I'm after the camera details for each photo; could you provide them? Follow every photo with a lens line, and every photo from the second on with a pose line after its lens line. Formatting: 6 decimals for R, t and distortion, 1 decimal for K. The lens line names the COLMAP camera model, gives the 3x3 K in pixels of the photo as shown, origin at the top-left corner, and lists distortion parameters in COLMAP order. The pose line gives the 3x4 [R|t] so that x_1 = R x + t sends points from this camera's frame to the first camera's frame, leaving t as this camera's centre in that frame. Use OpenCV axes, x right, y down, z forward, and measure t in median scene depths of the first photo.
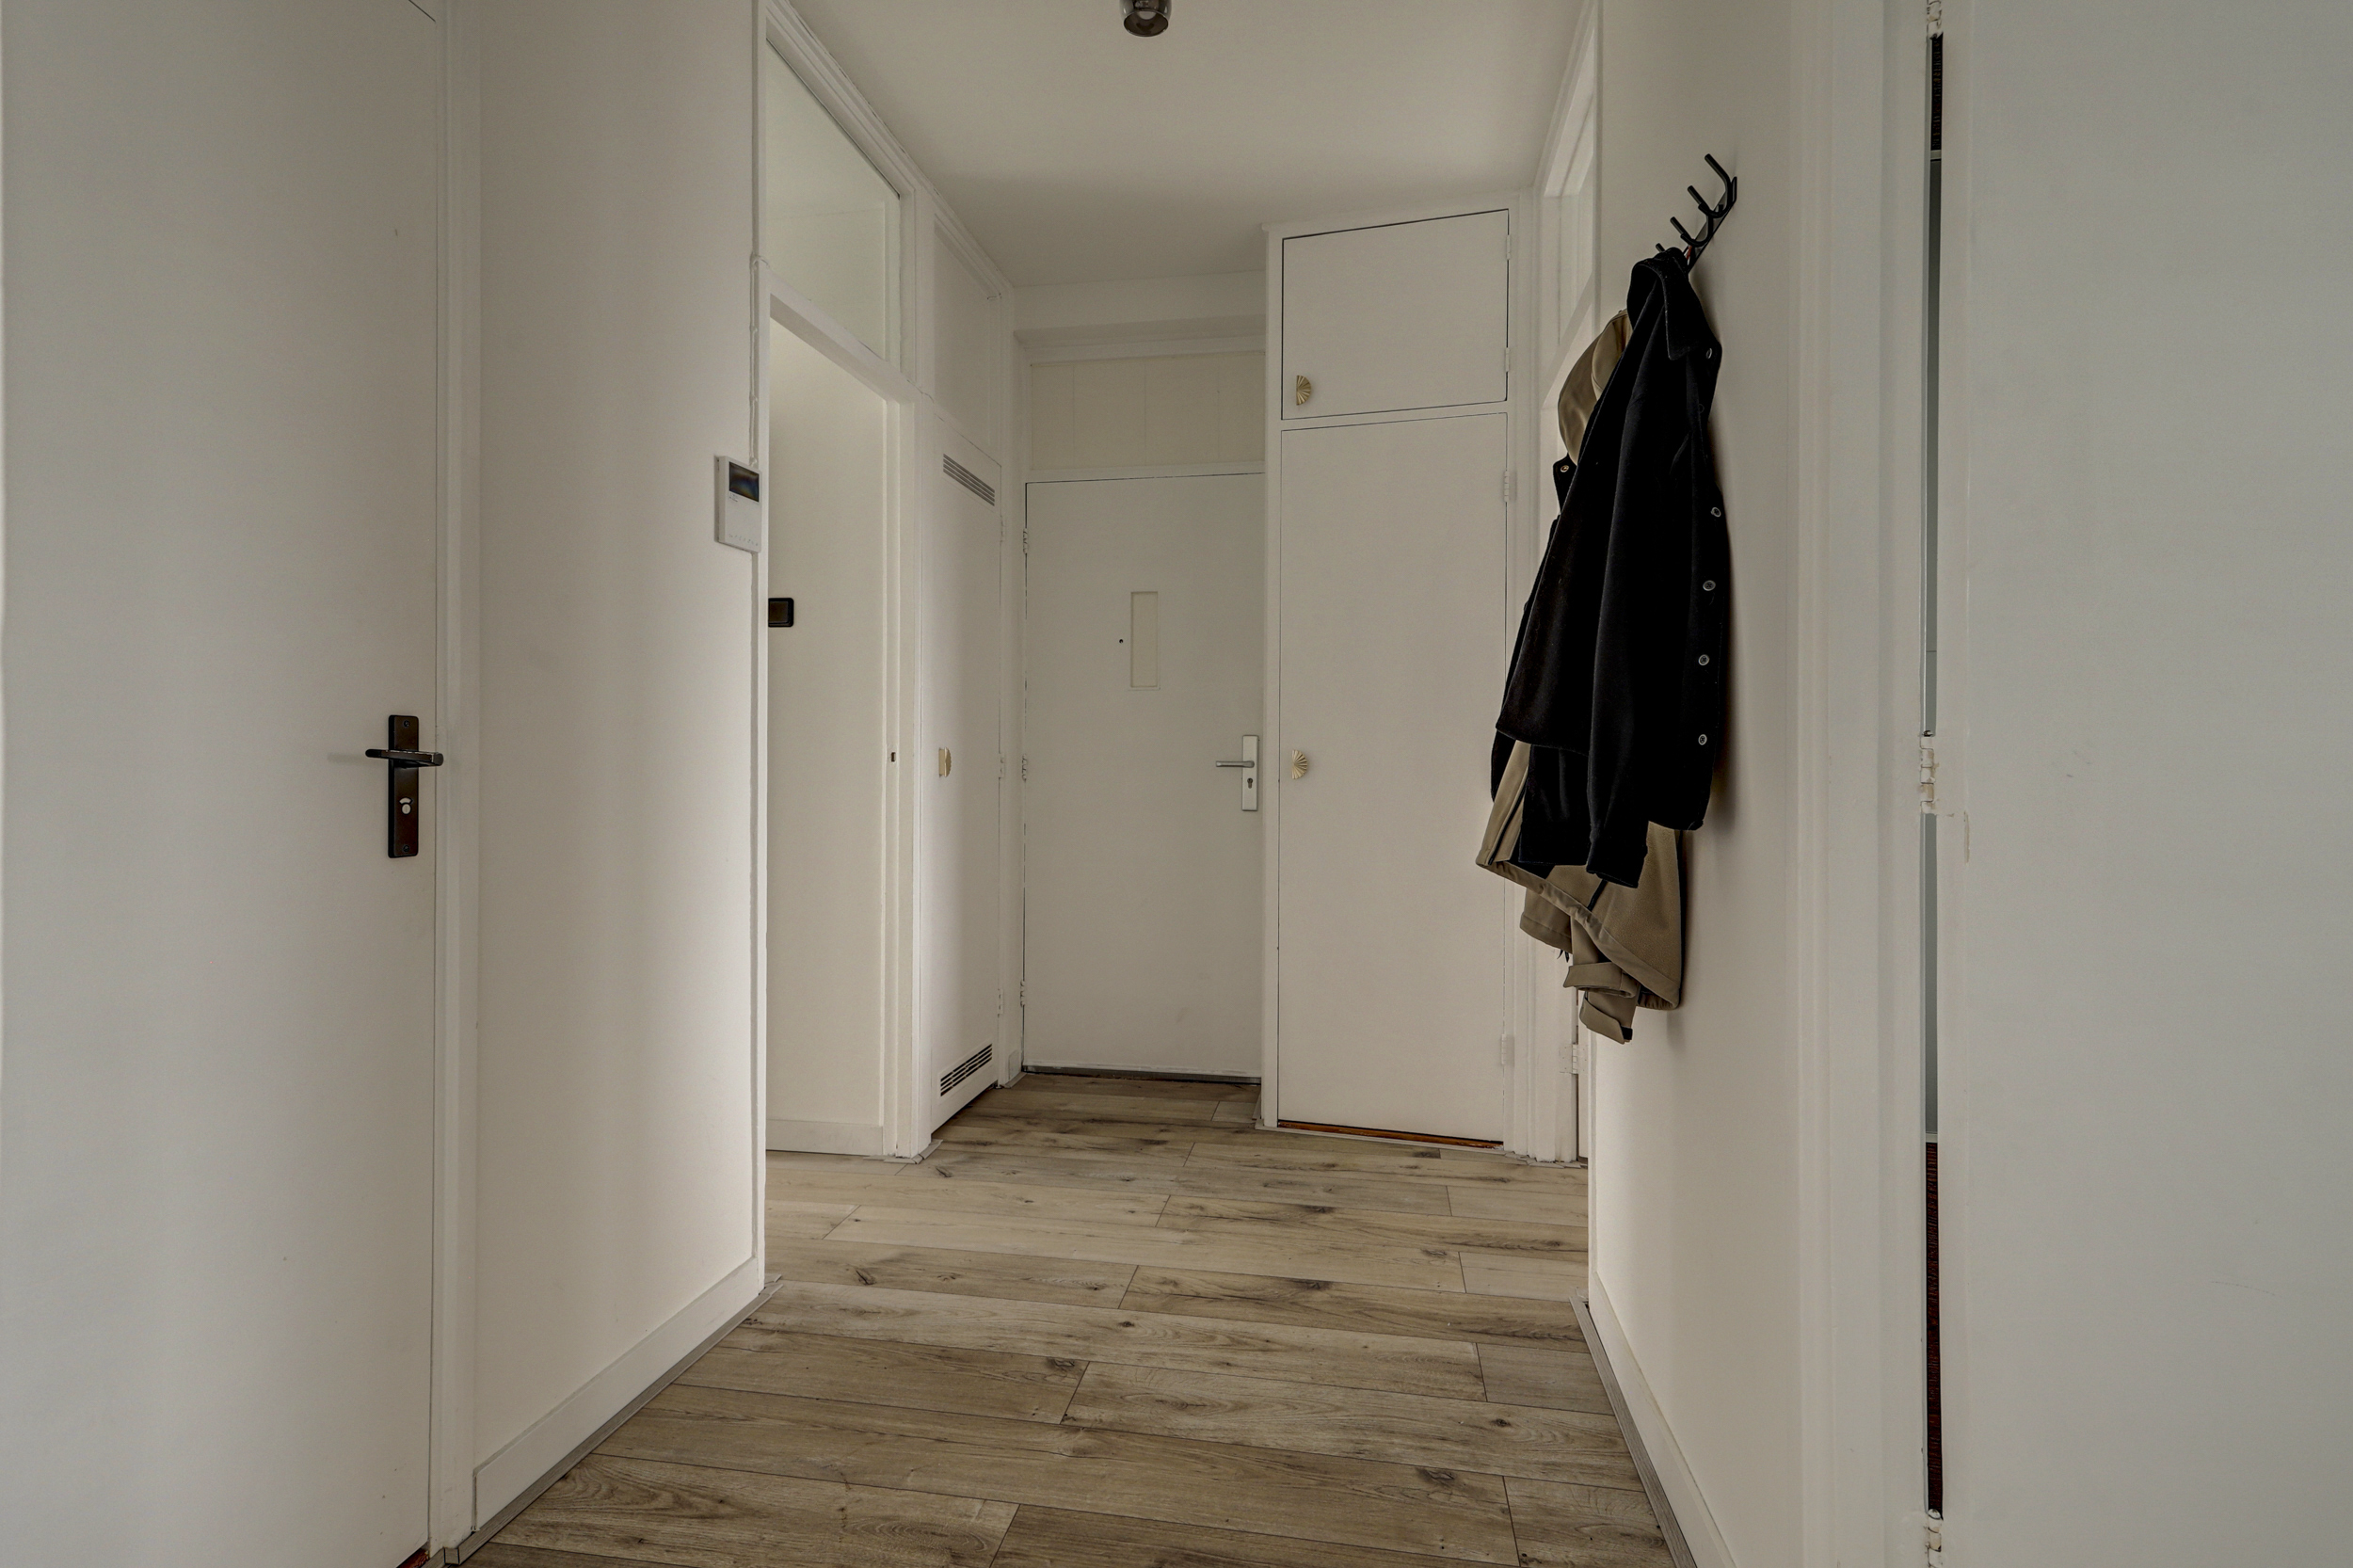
lens RADIAL K [[1119.4, 0, 1173.5], [0, 1119.4, 771.7], [0, 0, 1]] dist [0.012446, 0.002067]
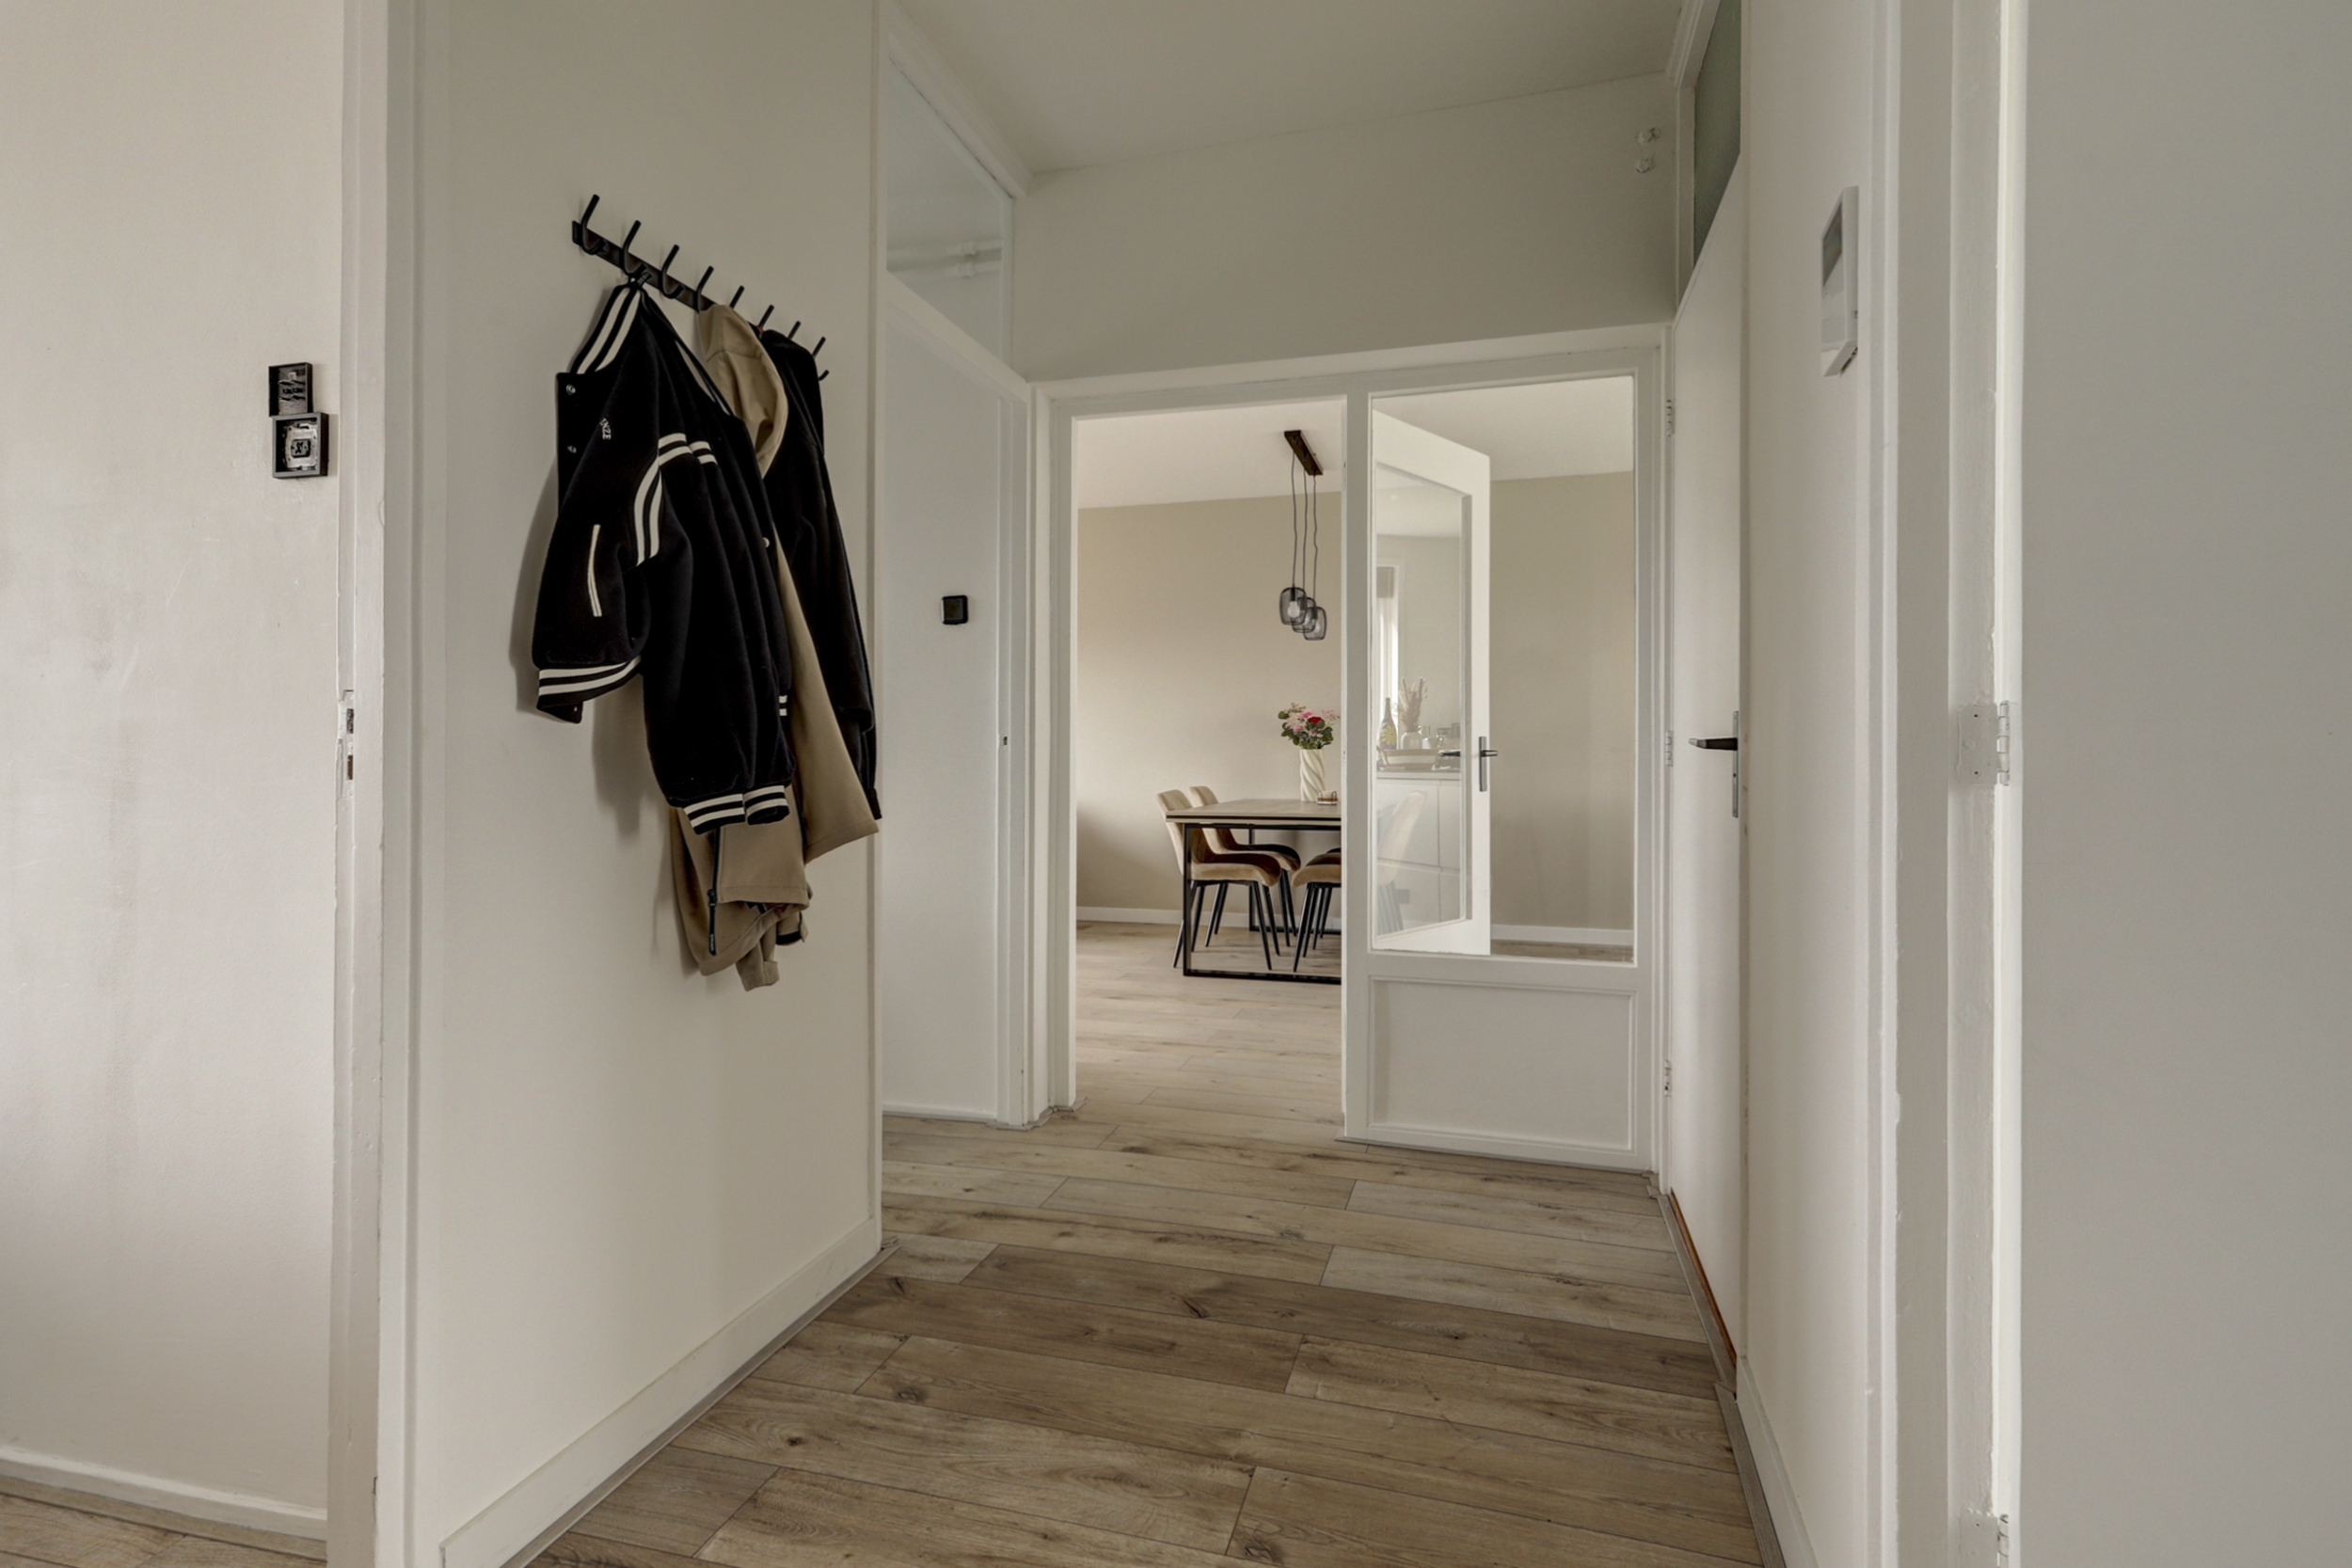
lens RADIAL K [[1118.8, 0, 1184.0], [0, 1118.8, 761.8], [0, 0, 1]] dist [0.012446, 0.002067]
pose [[-0.994189, -0.009487, 0.107231, -0.139577], [-0.006896, 0.999676, 0.024502, -0.026060], [-0.107429, 0.023621, -0.993932, 1.969913]]
